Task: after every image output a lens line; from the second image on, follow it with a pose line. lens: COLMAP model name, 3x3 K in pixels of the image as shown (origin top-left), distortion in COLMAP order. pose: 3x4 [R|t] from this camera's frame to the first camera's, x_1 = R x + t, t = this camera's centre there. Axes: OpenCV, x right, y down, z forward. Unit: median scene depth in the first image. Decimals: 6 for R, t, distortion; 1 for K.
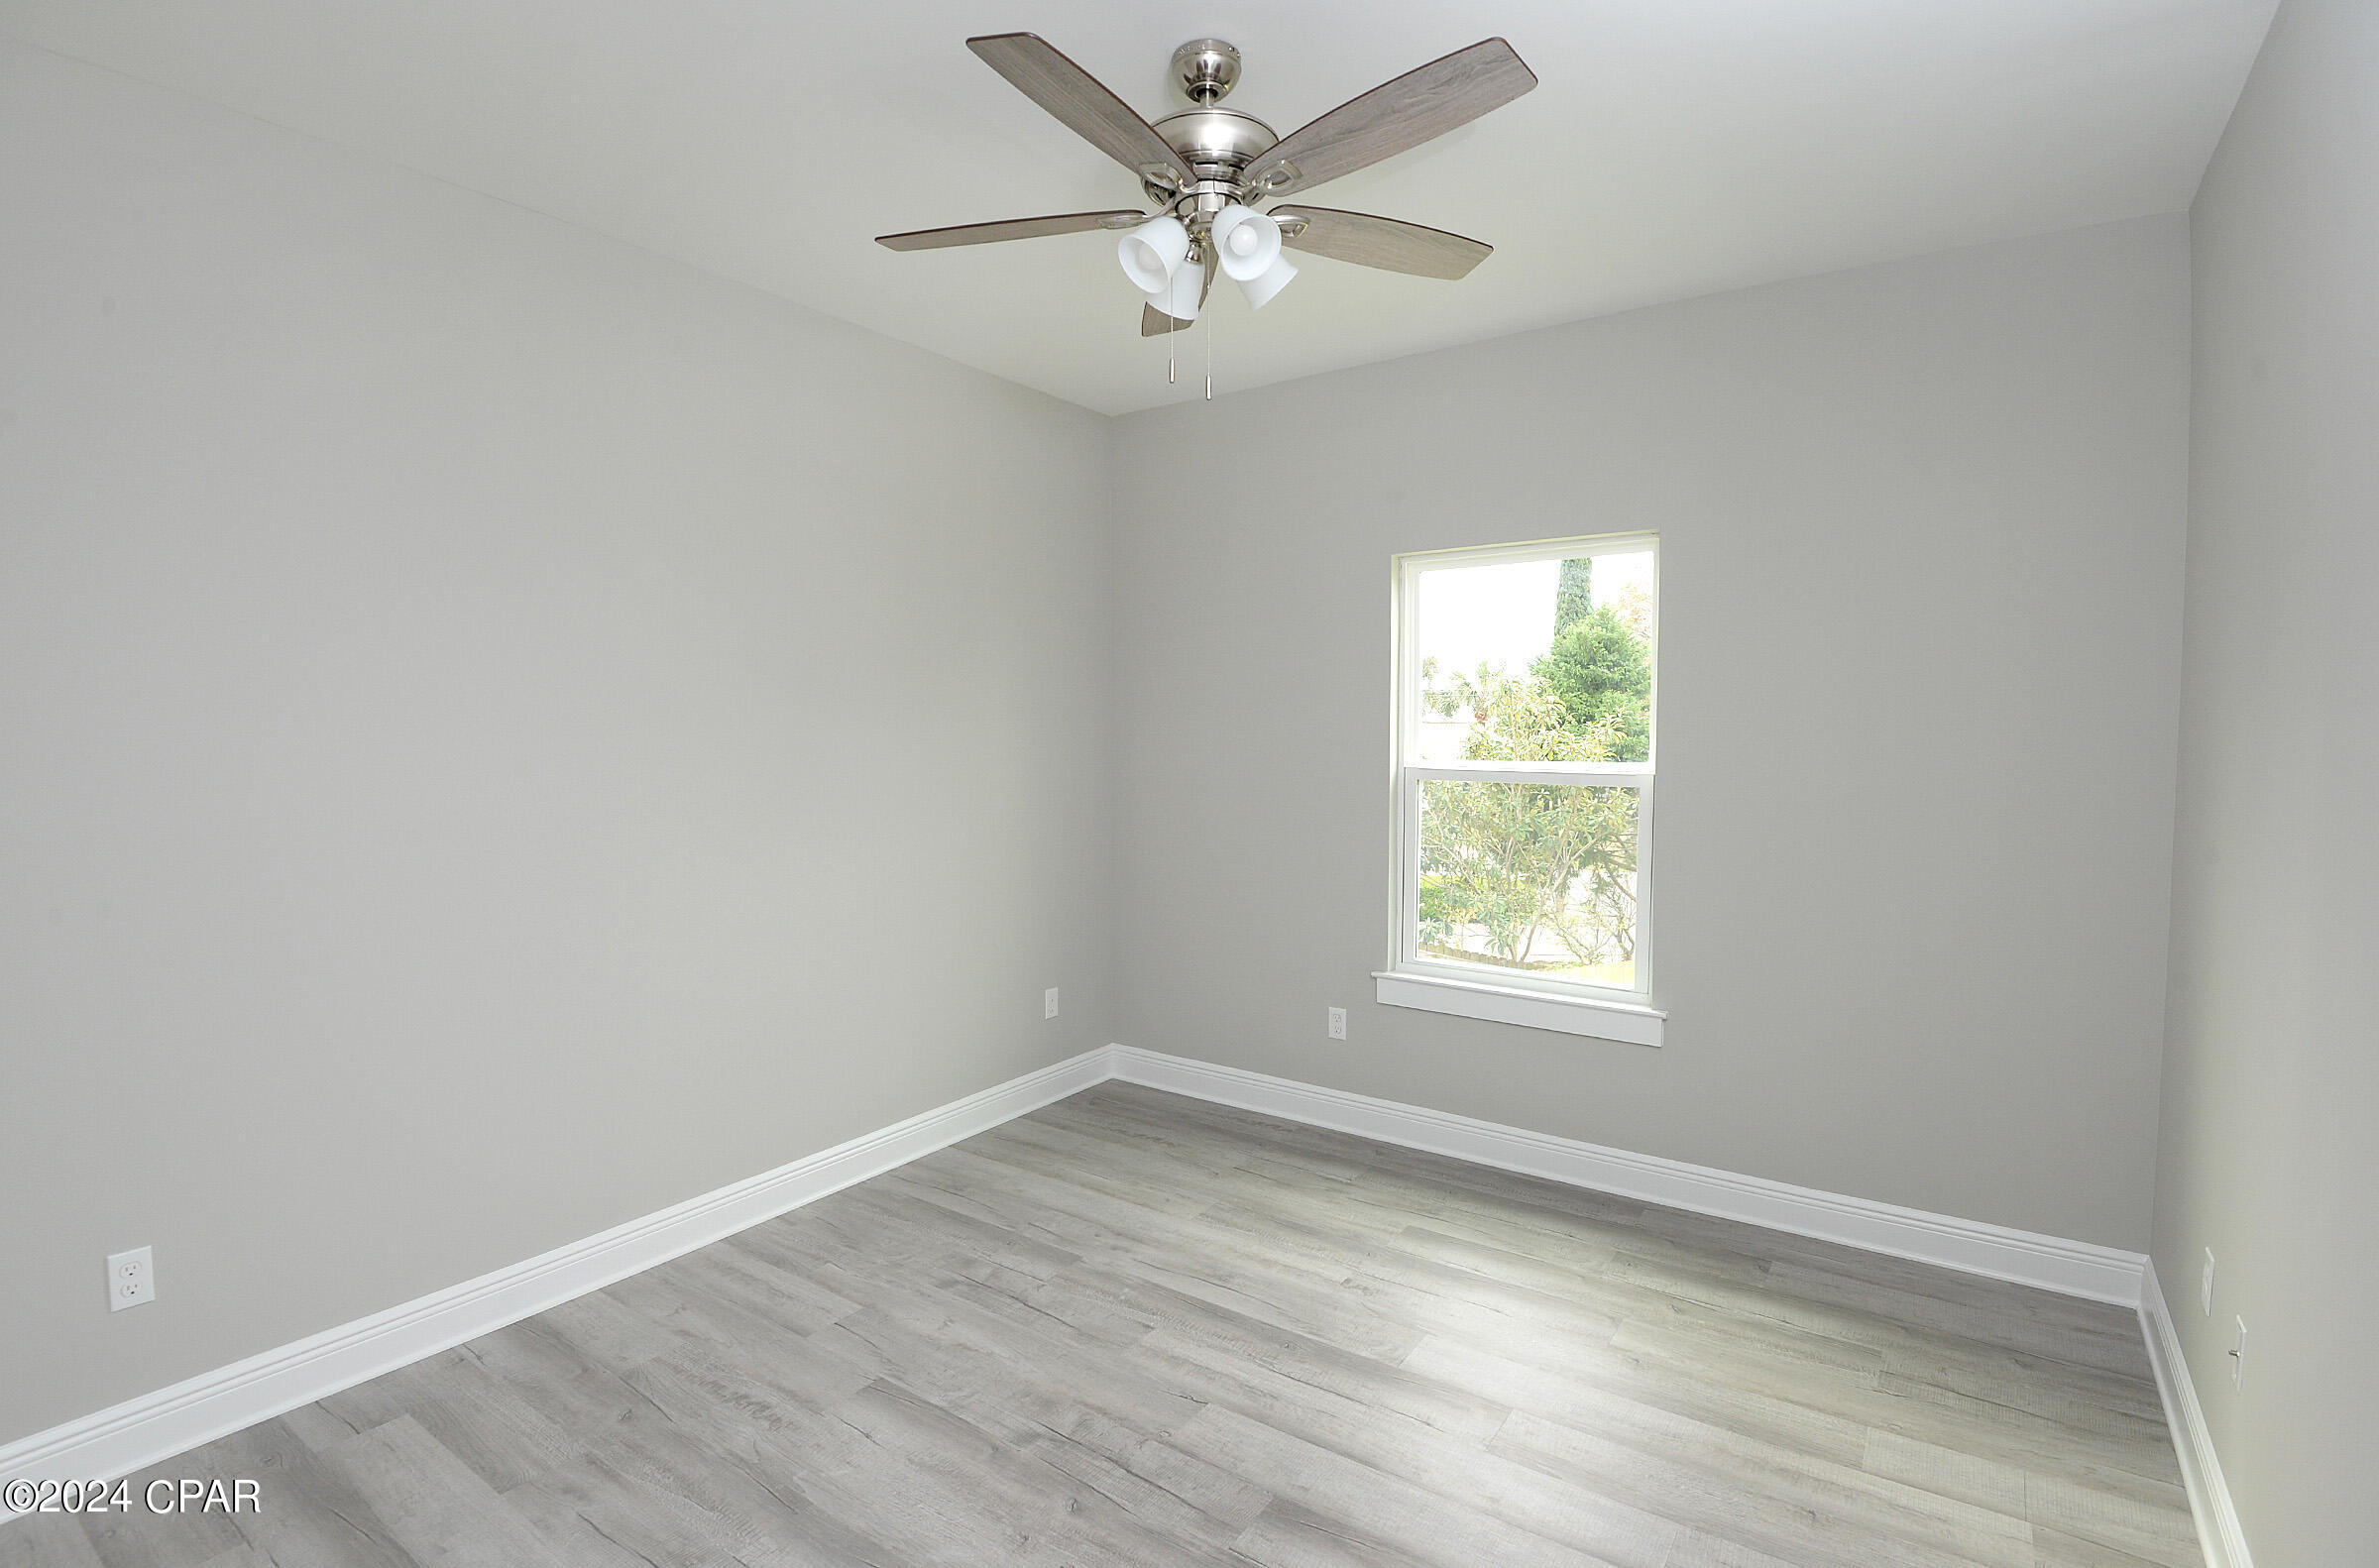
lens RADIAL K [[1137.0, 0, 1189.5], [0, 1137.0, 784.0], [0, 0, 1]] dist [0.001271, -0.023956]
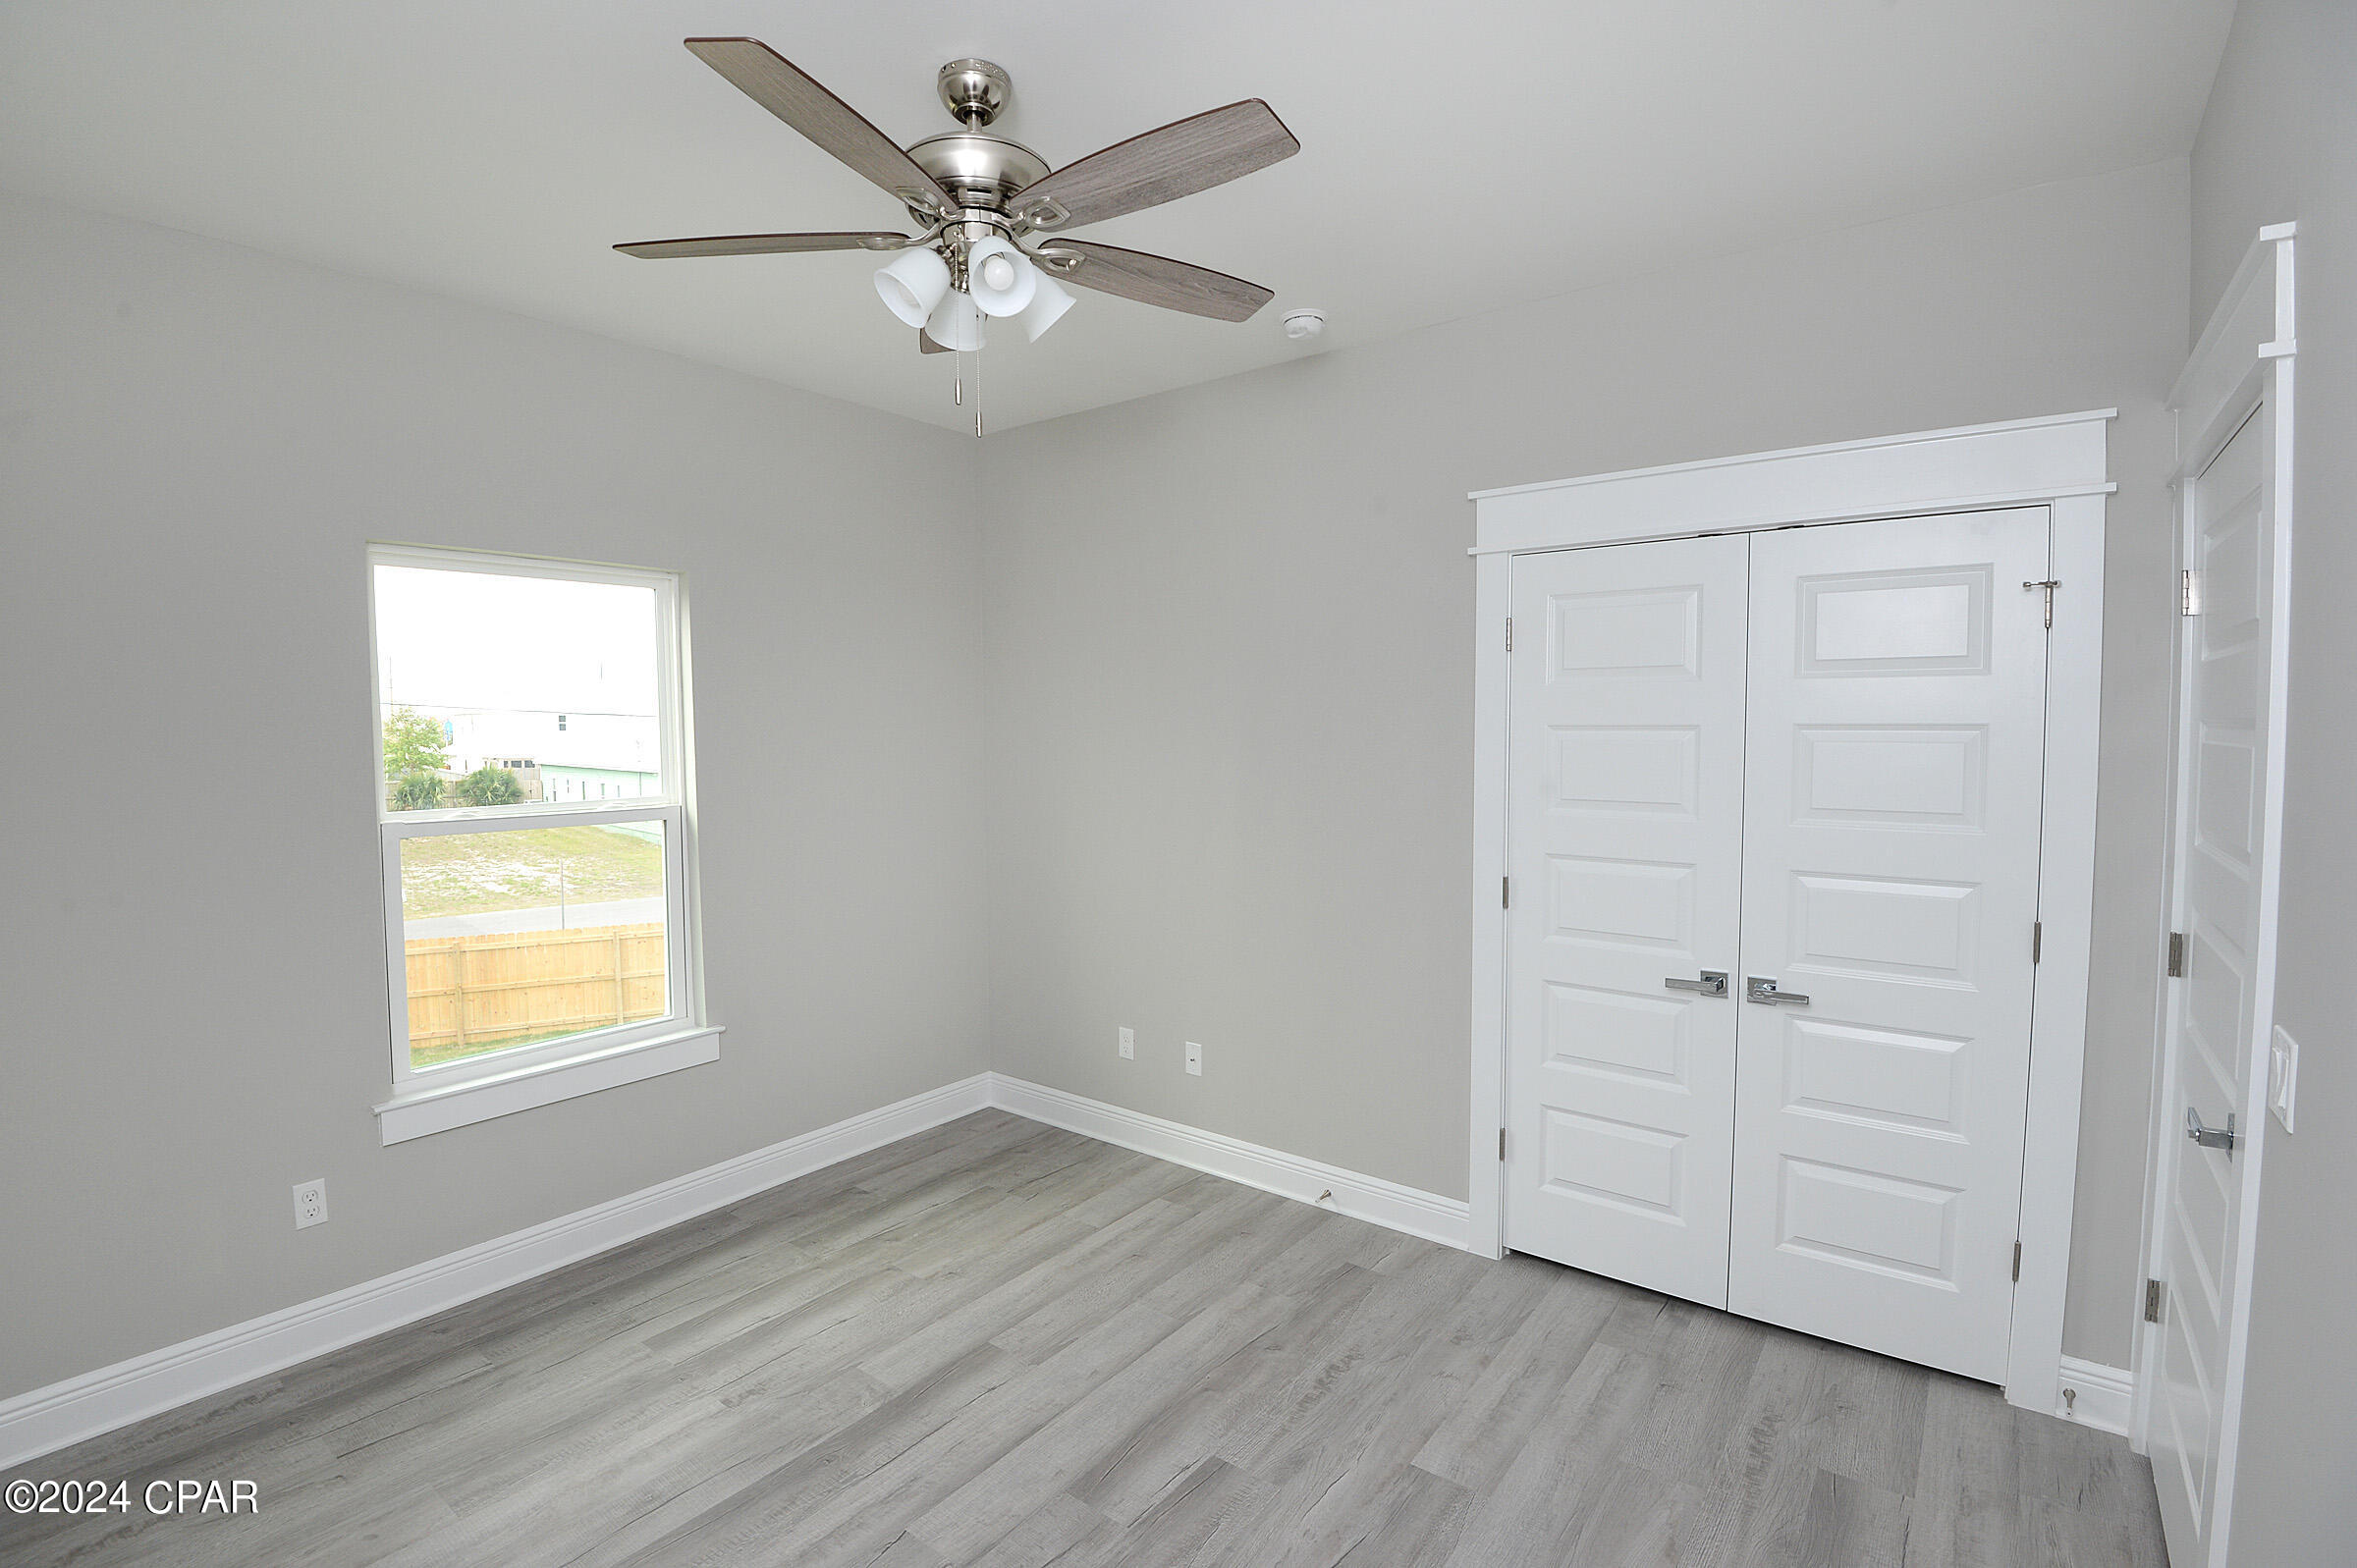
lens RADIAL K [[1096.9, 0, 1178.5], [0, 1096.9, 784.0], [0, 0, 1]] dist [-0.003271, -0.022487]
pose [[0.040483, -0.057513, 0.997524, -0.659384], [0.063274, 0.996486, 0.054885, -0.060528], [-0.997175, 0.060895, 0.043980, 0.591504]]
